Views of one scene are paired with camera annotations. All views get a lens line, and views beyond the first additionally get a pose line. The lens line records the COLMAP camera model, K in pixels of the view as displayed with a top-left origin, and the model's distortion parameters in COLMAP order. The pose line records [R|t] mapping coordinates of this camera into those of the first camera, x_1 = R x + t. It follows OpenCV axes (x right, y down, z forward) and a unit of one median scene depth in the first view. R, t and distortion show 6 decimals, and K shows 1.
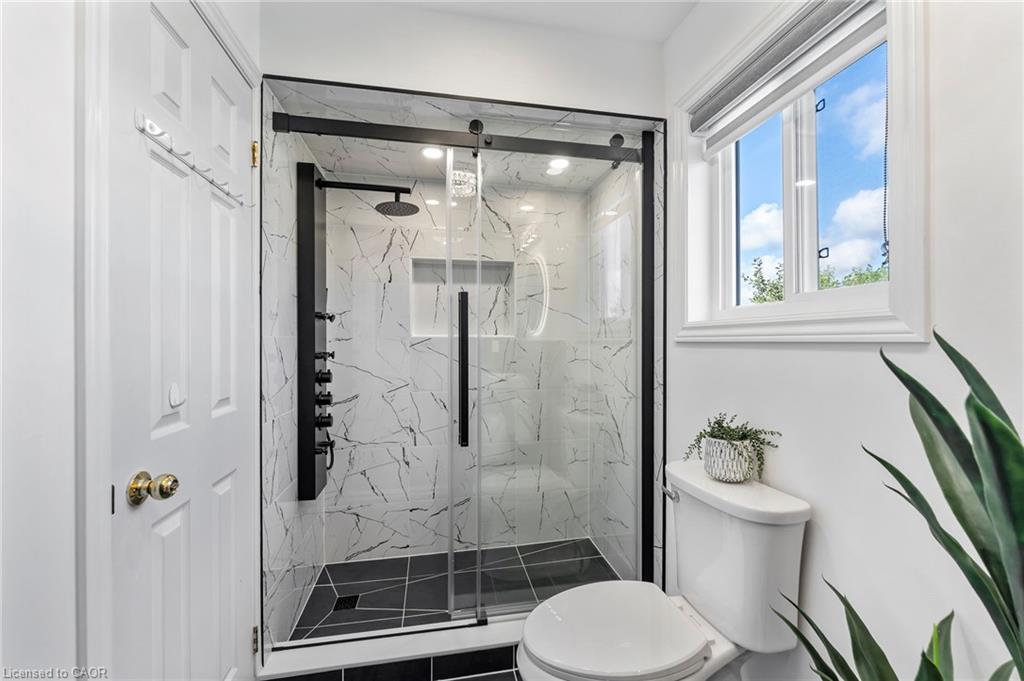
lens RADIAL K [[412.8, 0, 510.0], [0, 412.8, 338.5], [0, 0, 1]] dist [-0.005020, 0.001149]
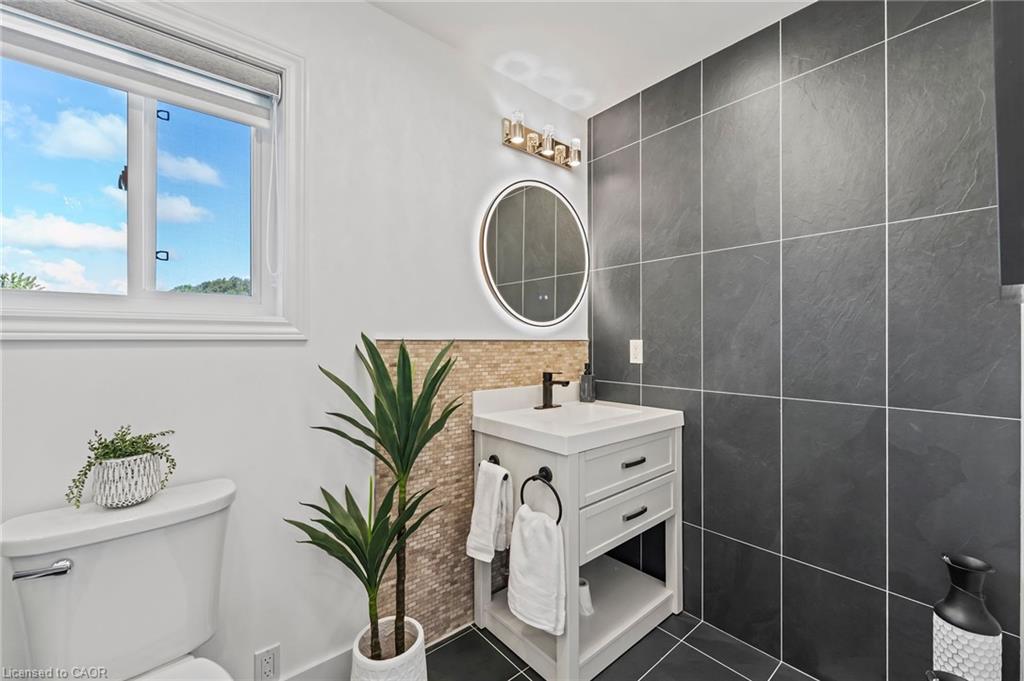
lens RADIAL K [[412.8, 0, 514.3], [0, 412.8, 342.0], [0, 0, 1]] dist [-0.005020, 0.001149]
pose [[-0.502380, 0.000776, 0.864646, -0.608087], [0.003599, 0.999993, 0.001194, 0.015333], [-0.864639, 0.003712, -0.502380, 0.764116]]
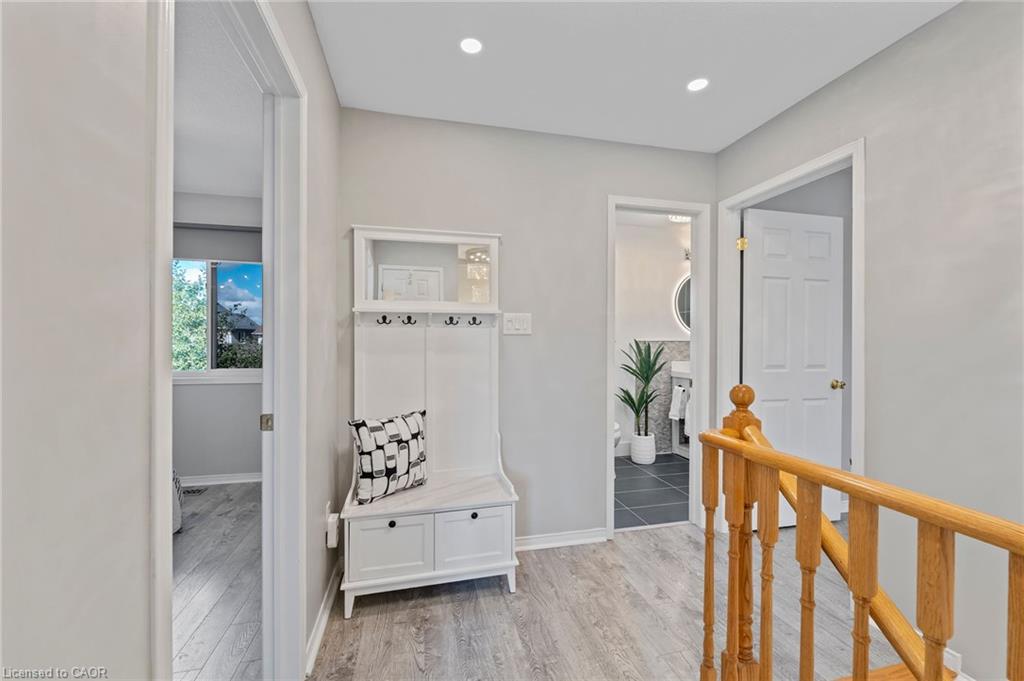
lens RADIAL K [[412.8, 0, 510.8], [0, 412.8, 337.0], [0, 0, 1]] dist [-0.005020, 0.001149]
pose [[-0.041206, 0.009881, 0.999102, -2.908218], [-0.001591, 0.999949, -0.009955, 0.011386], [-0.999149, -0.001999, -0.041188, 1.750337]]
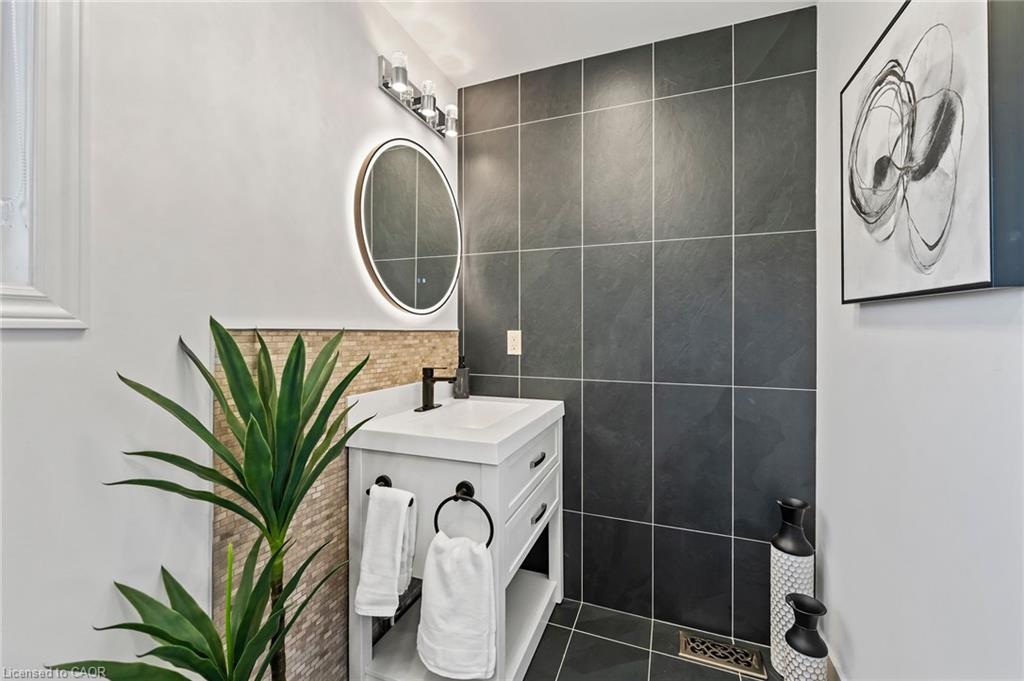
lens RADIAL K [[412.8, 0, 509.1], [0, 412.8, 333.4], [0, 0, 1]] dist [-0.005020, 0.001149]
pose [[-0.850182, -0.001443, 0.526488, -0.242098], [0.001504, 0.999986, 0.005170, 0.013968], [-0.526488, 0.005188, -0.850167, 0.879364]]
